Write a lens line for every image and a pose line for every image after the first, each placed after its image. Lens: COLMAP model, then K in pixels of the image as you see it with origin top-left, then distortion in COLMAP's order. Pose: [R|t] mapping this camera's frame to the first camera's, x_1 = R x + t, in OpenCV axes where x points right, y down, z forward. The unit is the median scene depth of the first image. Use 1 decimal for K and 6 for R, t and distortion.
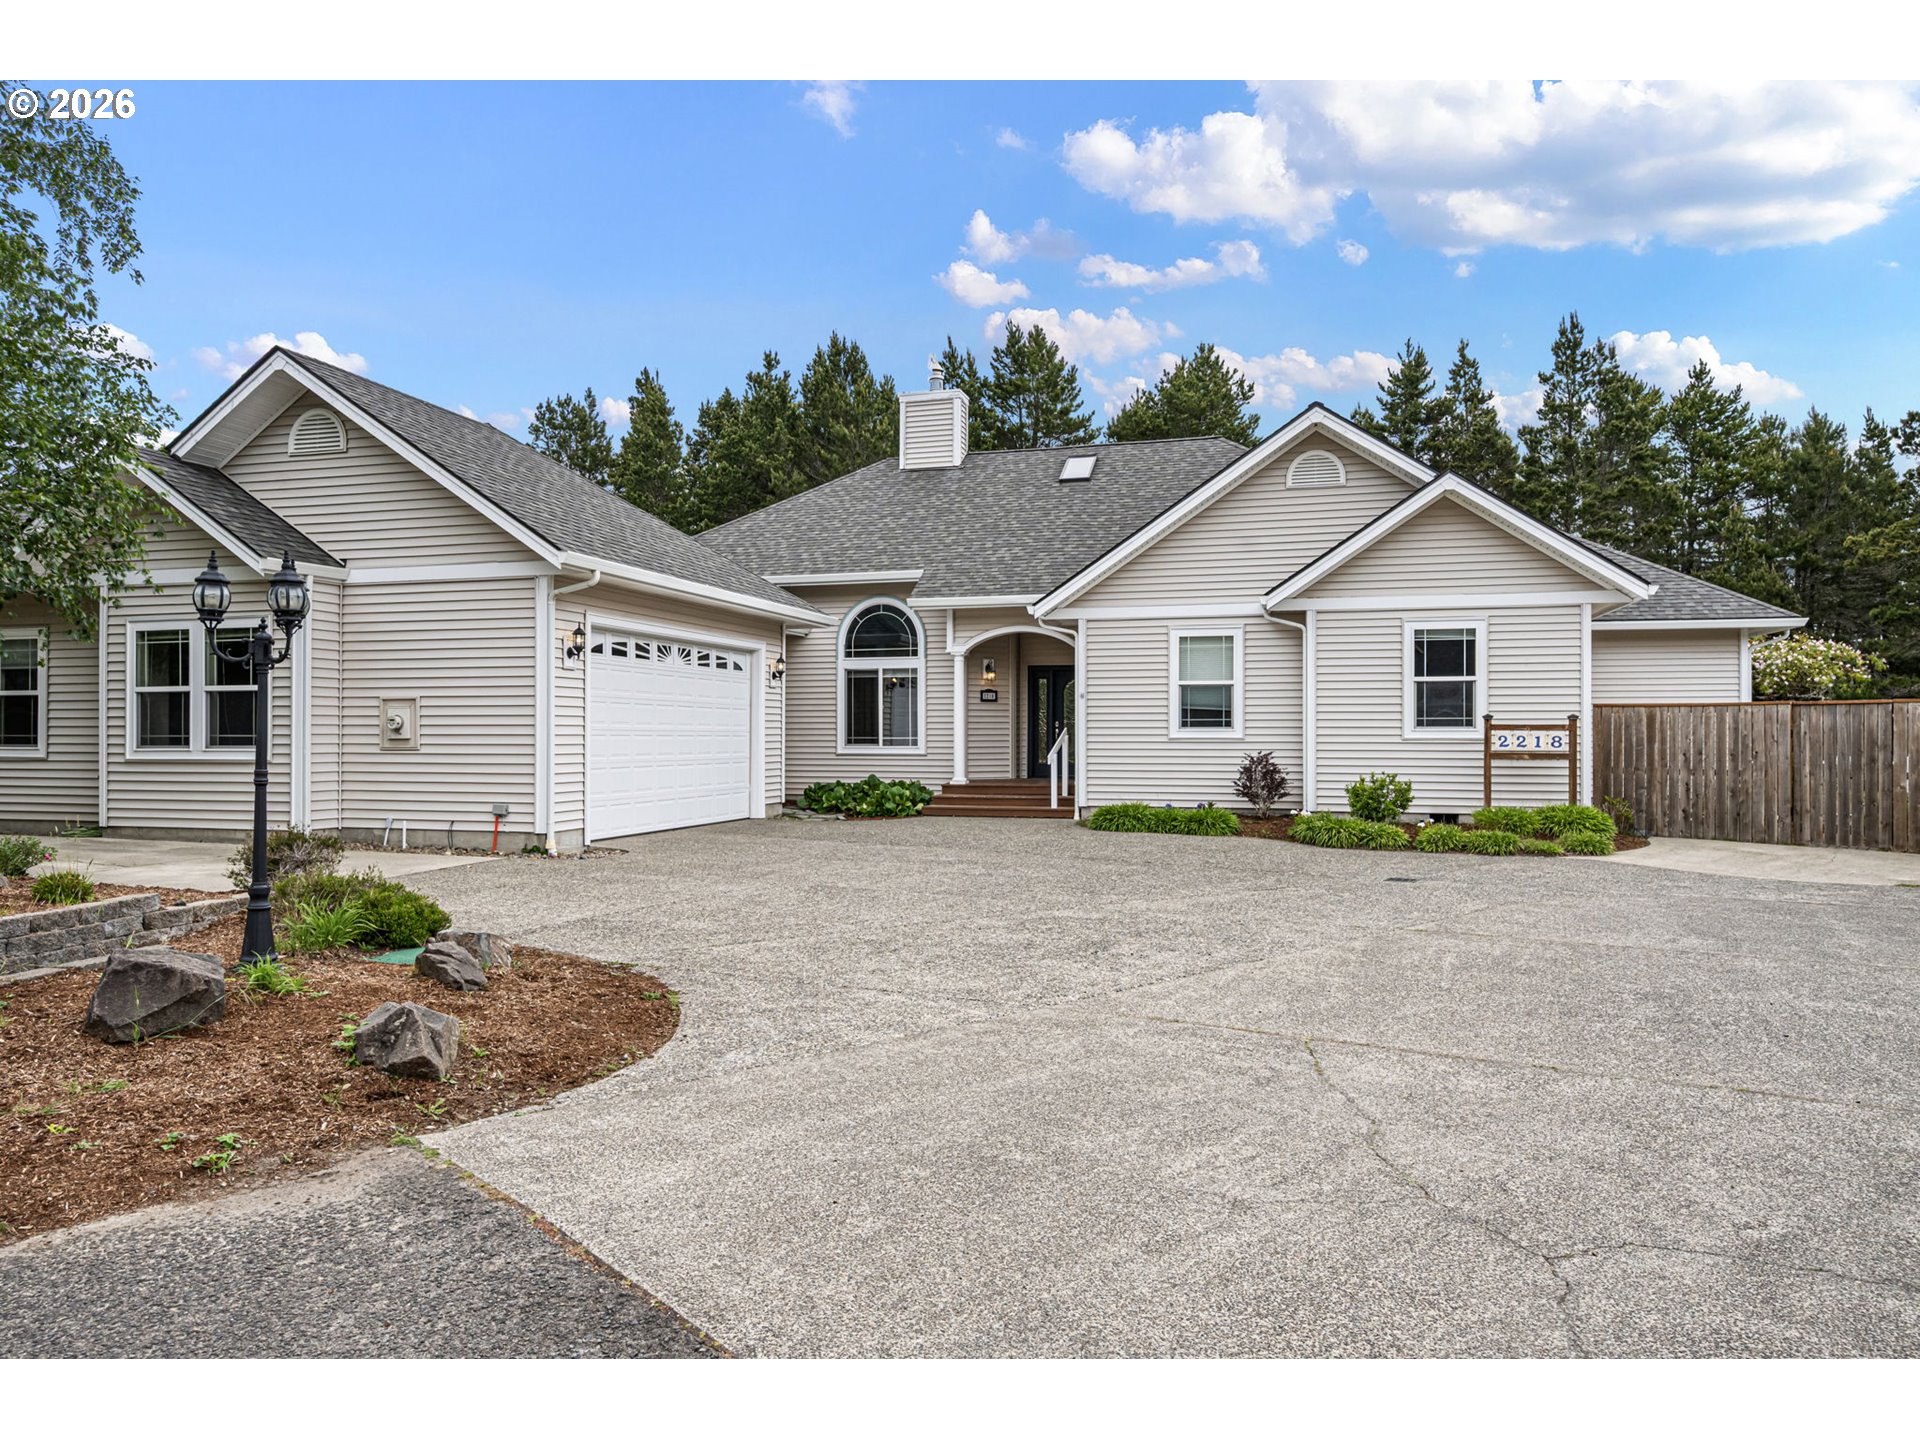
lens RADIAL K [[1223.9, 0, 962.7], [0, 1223.9, 730.2], [0, 0, 1]] dist [-0.014620, 0.010879]
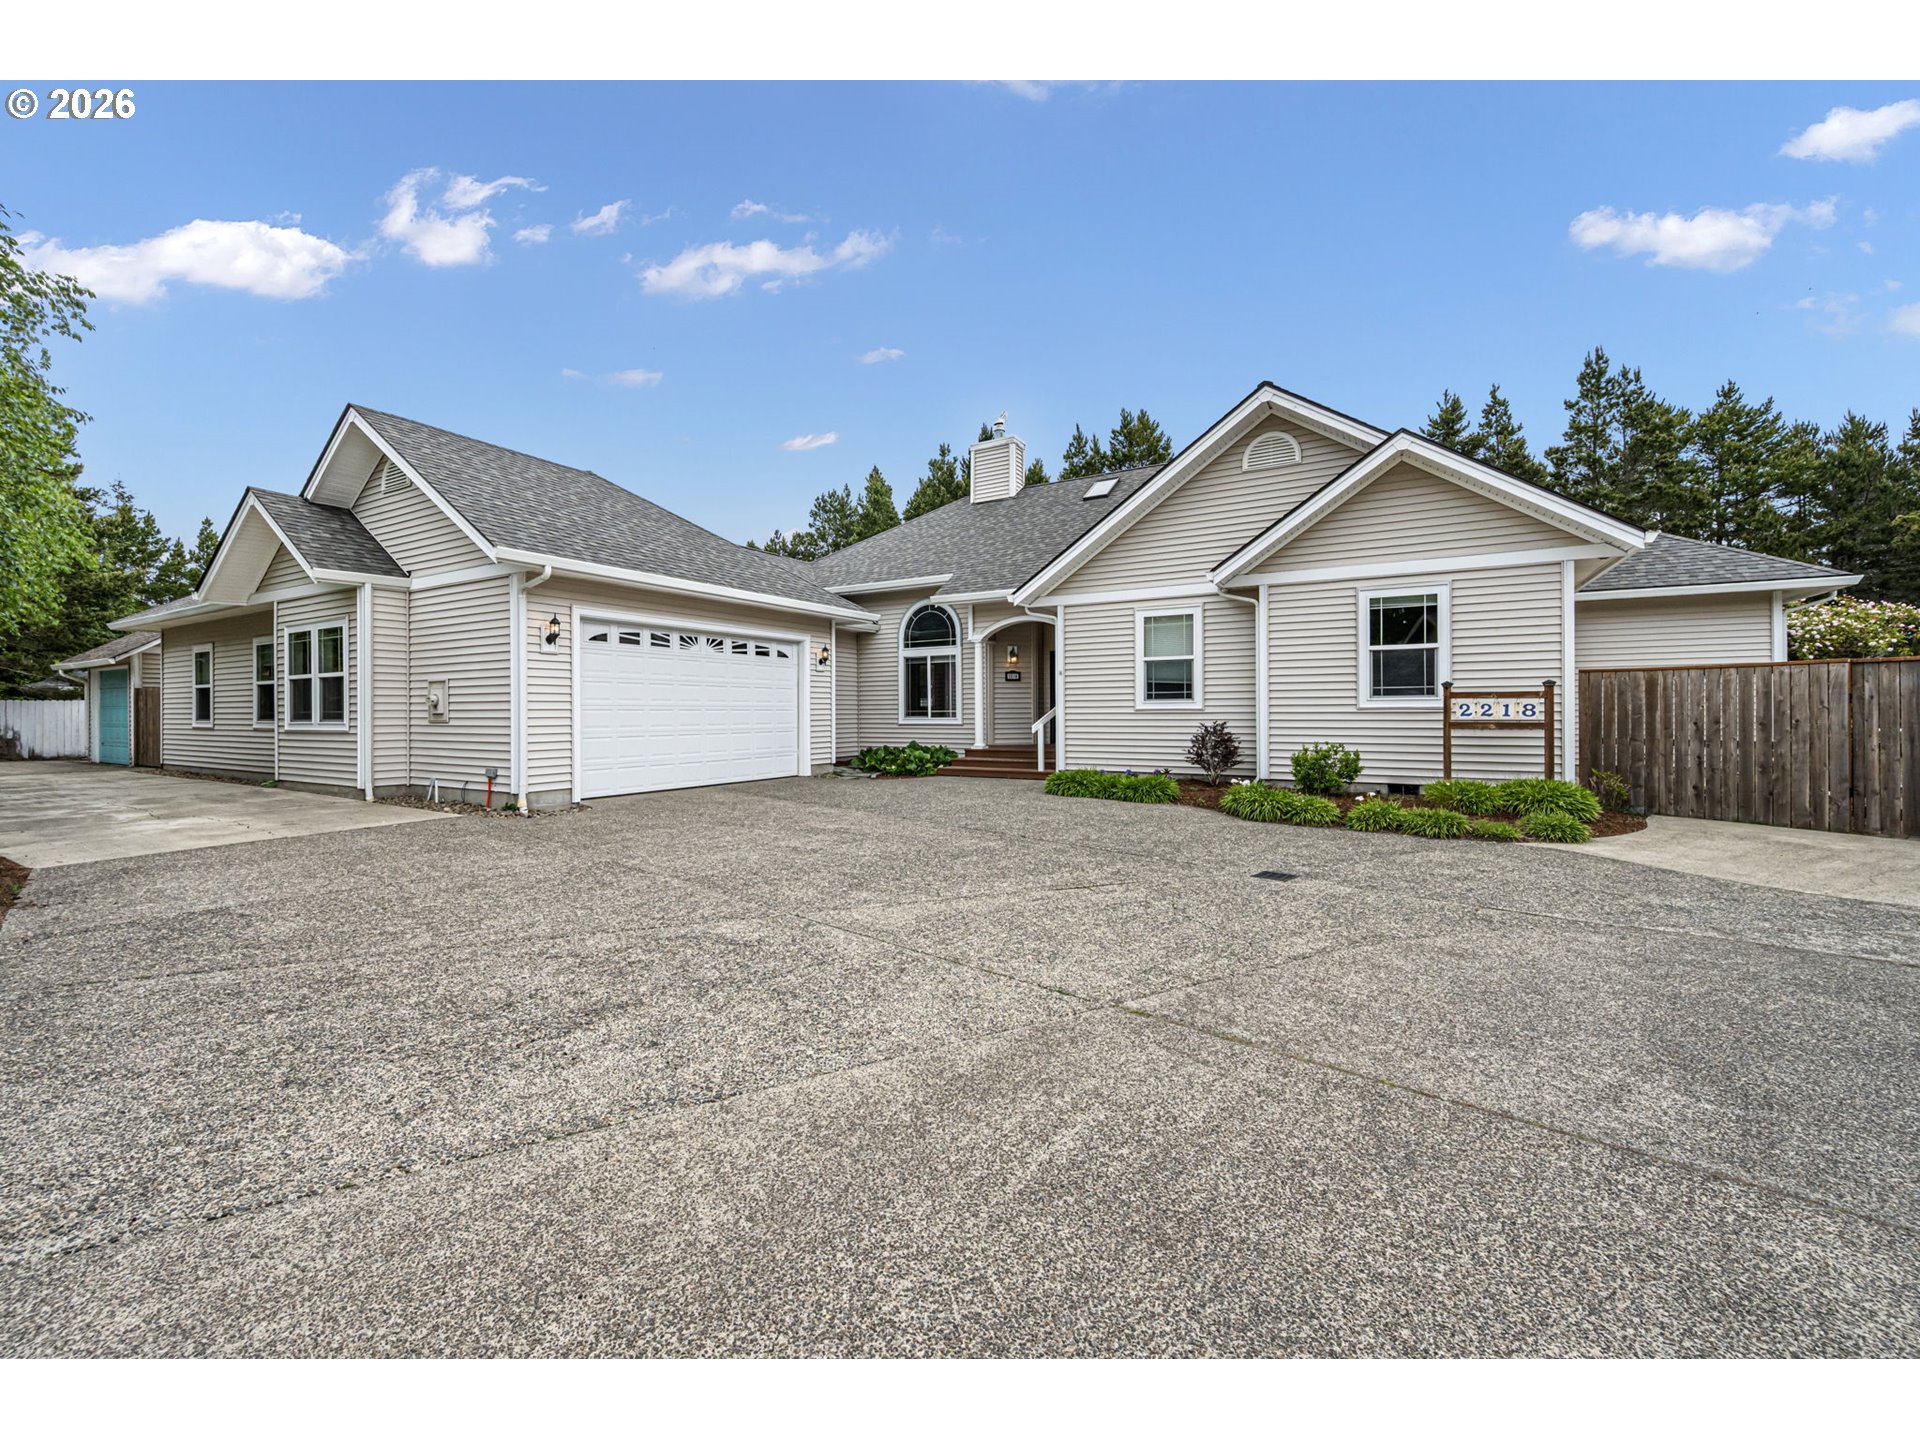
lens RADIAL K [[767.7, 0, 960.0], [0, 767.7, 712.9], [0, 0, 1]] dist [-0.001847, -0.000788]
pose [[0.969712, -0.005995, -0.244177, 0.181117], [0.007641, 0.999954, 0.005794, 0.004318], [0.244131, -0.007484, 0.969713, 0.285535]]
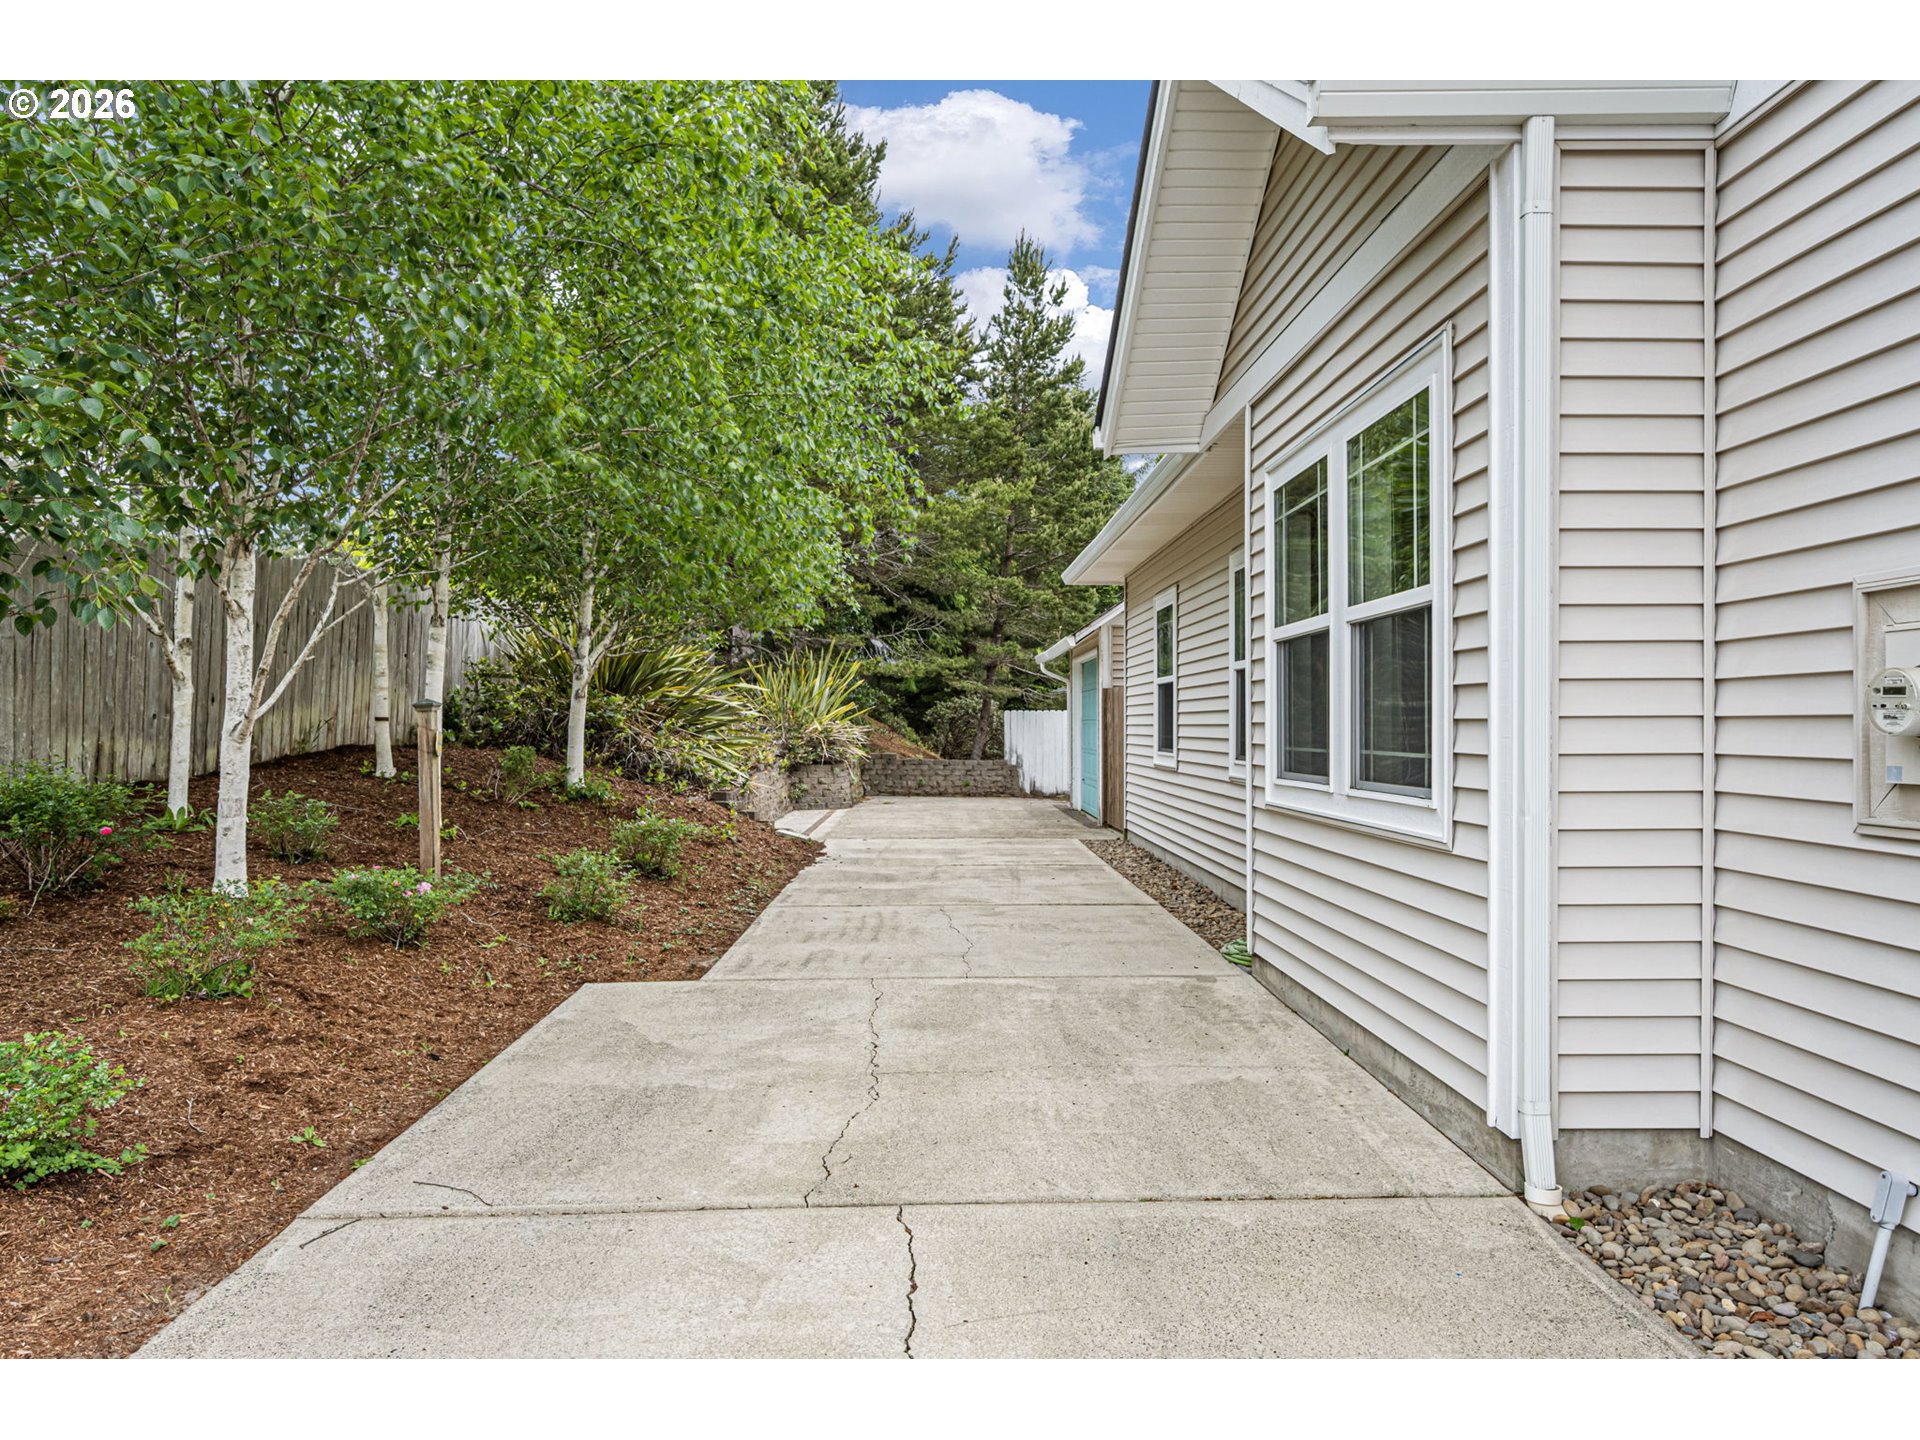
lens RADIAL K [[1223.9, 0, 950.2], [0, 1223.9, 726.2], [0, 0, 1]] dist [-0.014620, 0.010879]
pose [[0.288395, -0.002070, -0.957509, -0.244150], [0.006738, 0.999977, -0.000132, -0.002722], [0.957488, -0.006413, 0.288402, 0.600427]]
